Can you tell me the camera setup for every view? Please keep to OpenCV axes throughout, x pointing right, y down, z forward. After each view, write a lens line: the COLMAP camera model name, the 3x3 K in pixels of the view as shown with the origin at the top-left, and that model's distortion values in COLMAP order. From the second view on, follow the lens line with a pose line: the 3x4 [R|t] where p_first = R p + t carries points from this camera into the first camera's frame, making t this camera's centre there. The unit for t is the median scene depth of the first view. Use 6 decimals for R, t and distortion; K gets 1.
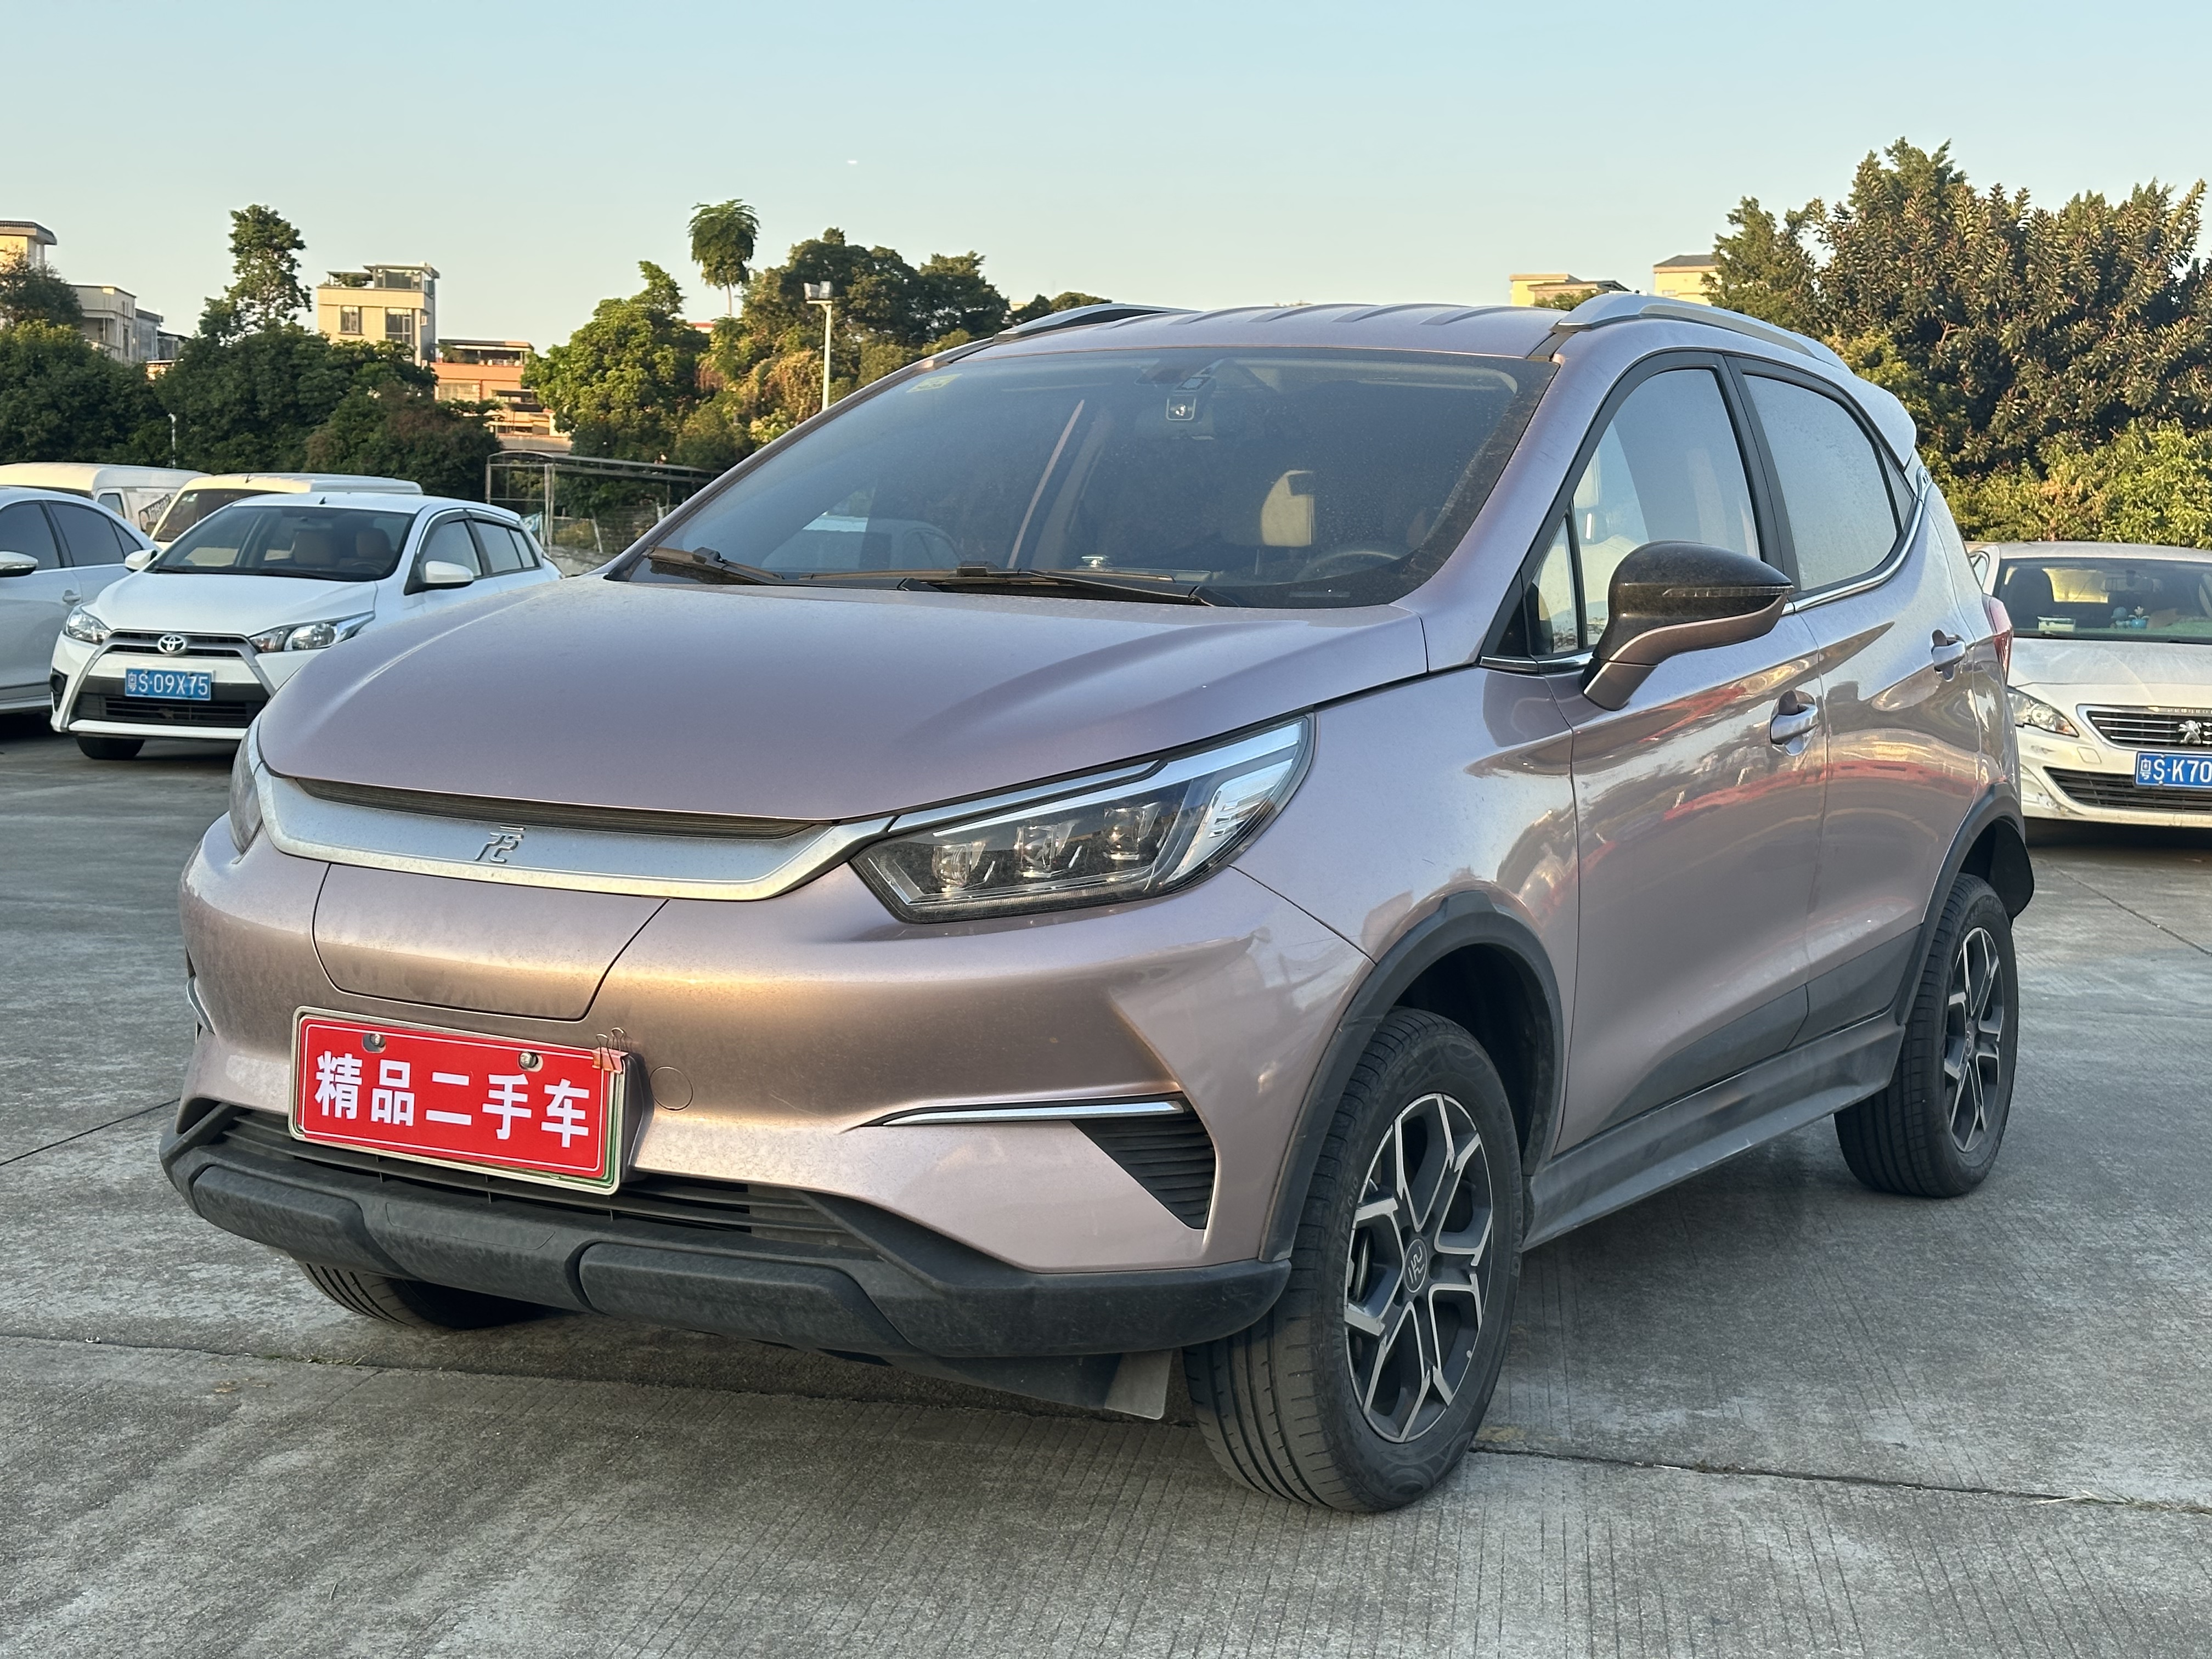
lens RADIAL K [[2992.5, 0, 1070.7], [0, 2992.5, 828.0], [0, 0, 1]] dist [0.148385, -0.074187]
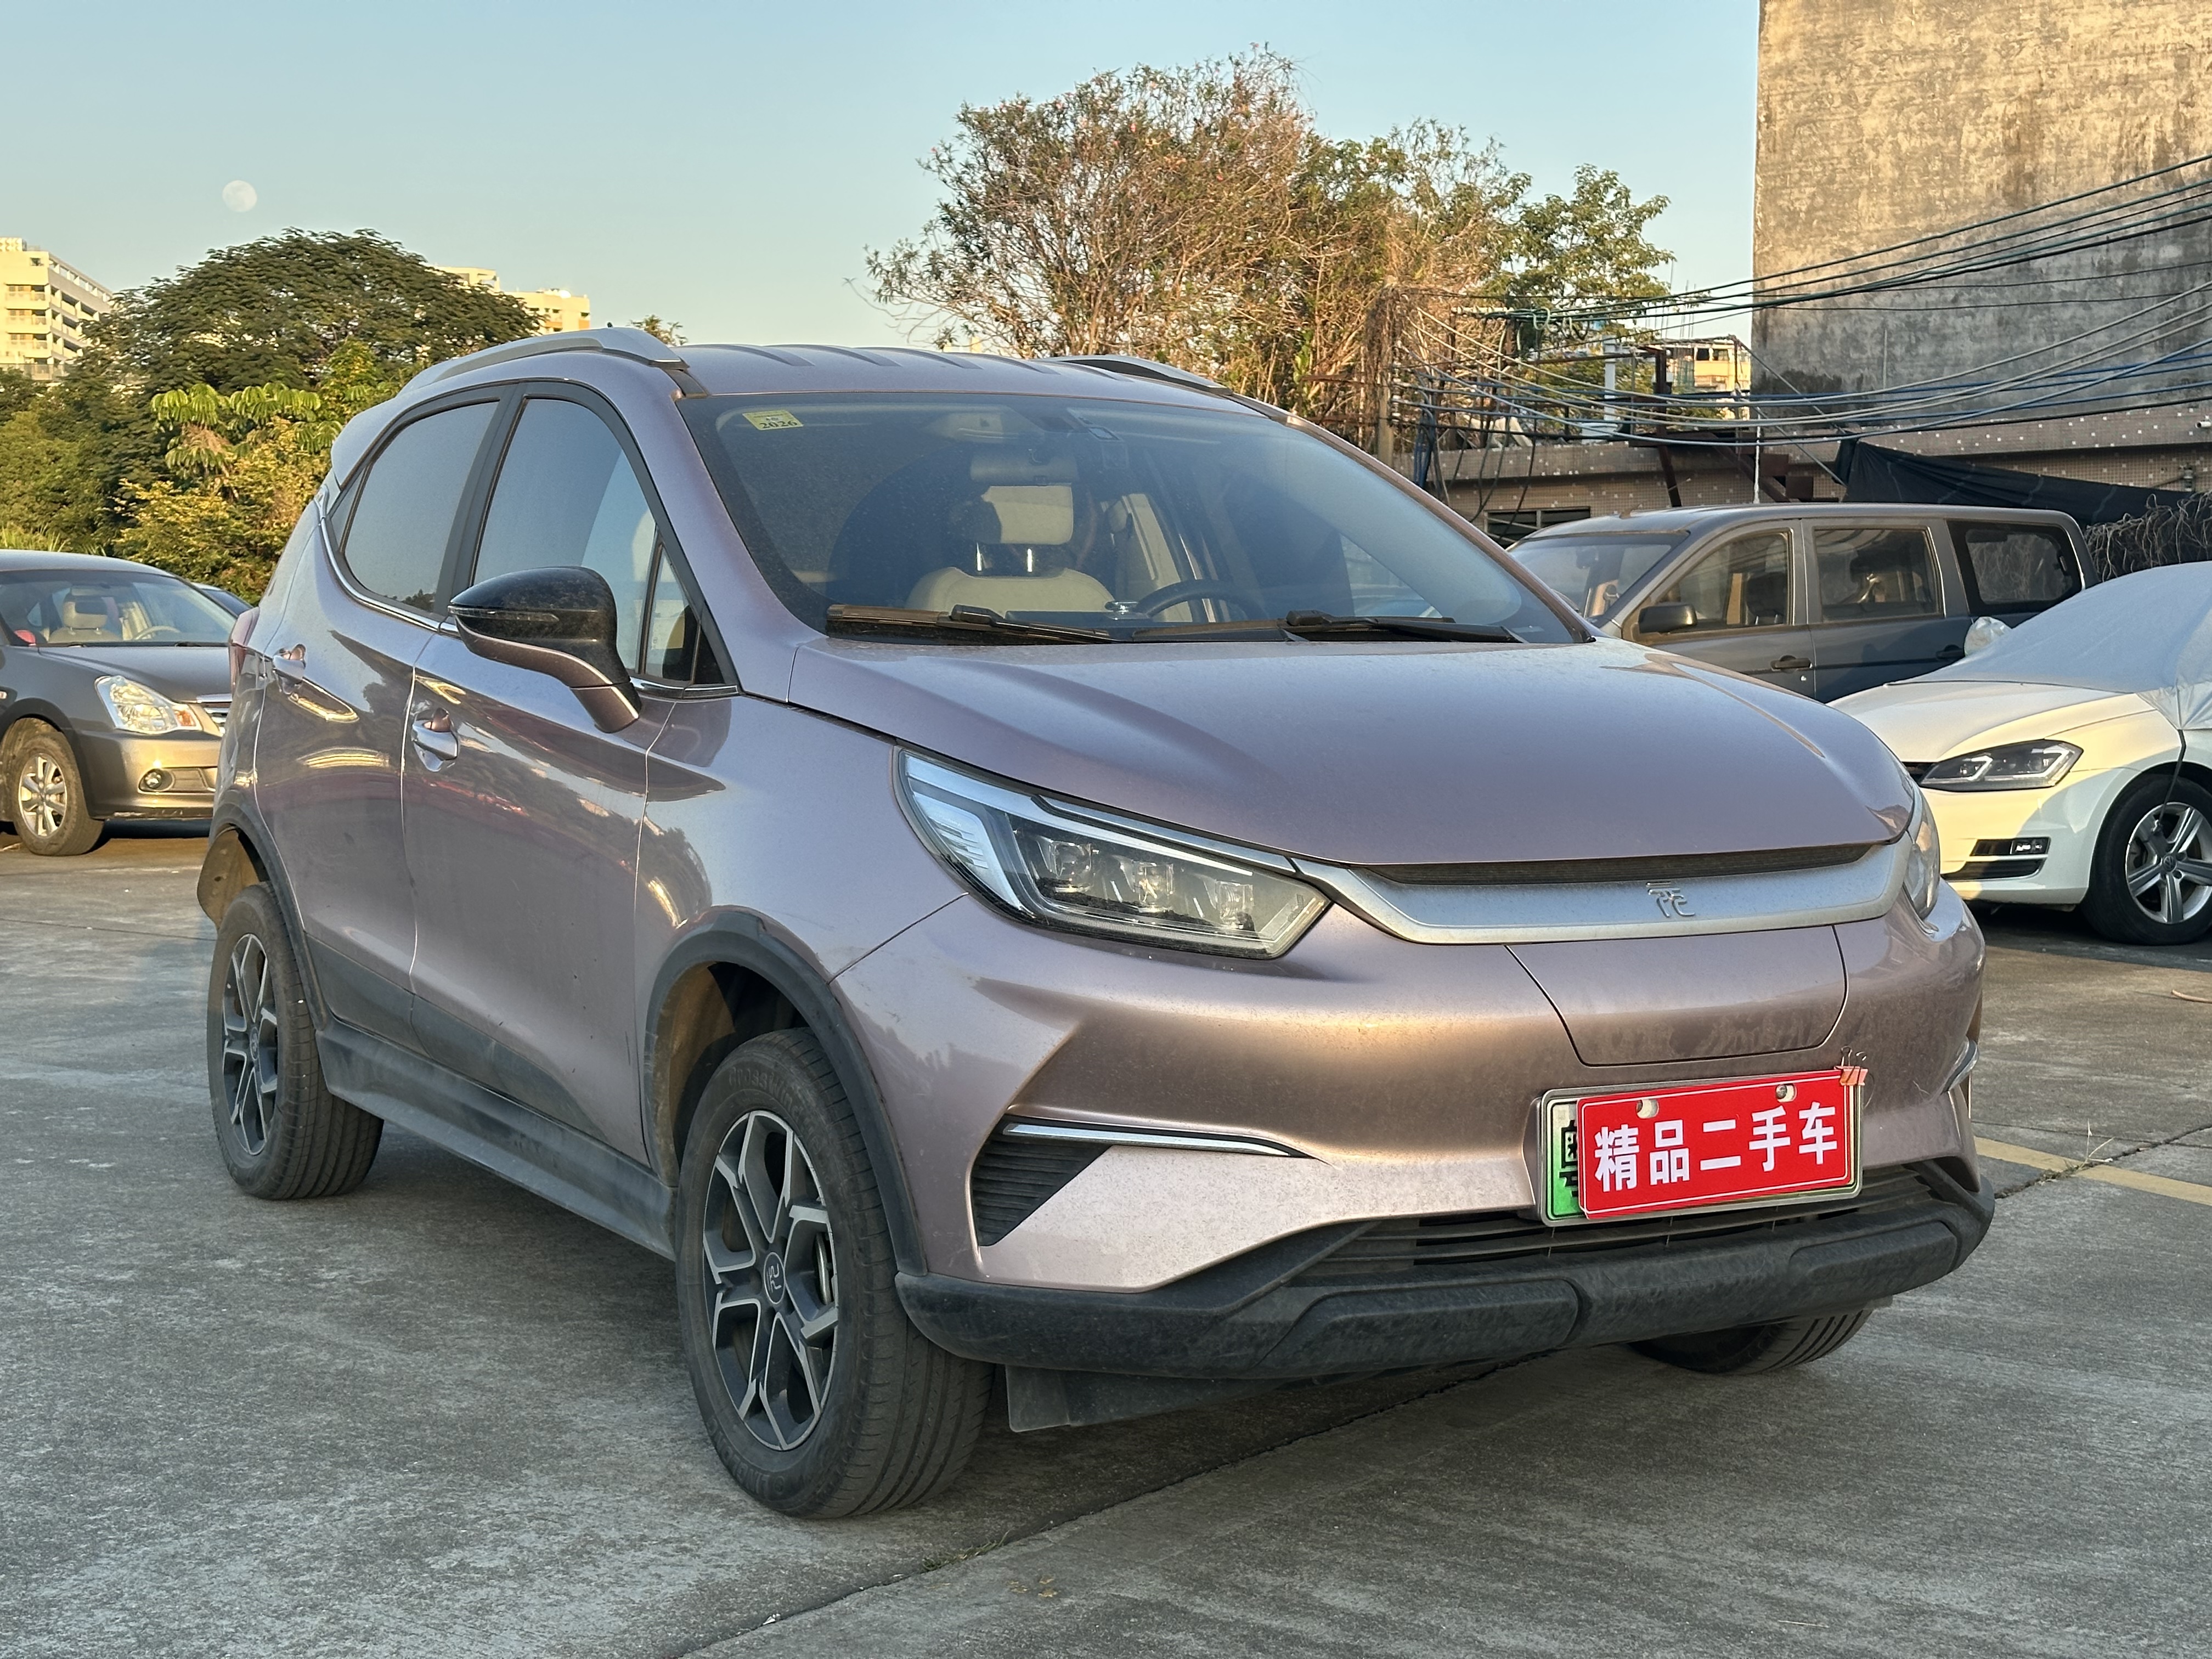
lens RADIAL K [[3029.5, 0, 1096.5], [0, 3029.5, 843.0], [0, 0, 1]] dist [0.201971, -0.507316]
pose [[0.496007, -0.095888, 0.863008, -1.204046], [0.086169, 0.994414, 0.060963, -0.096061], [-0.864033, 0.044126, 0.501498, 0.646620]]
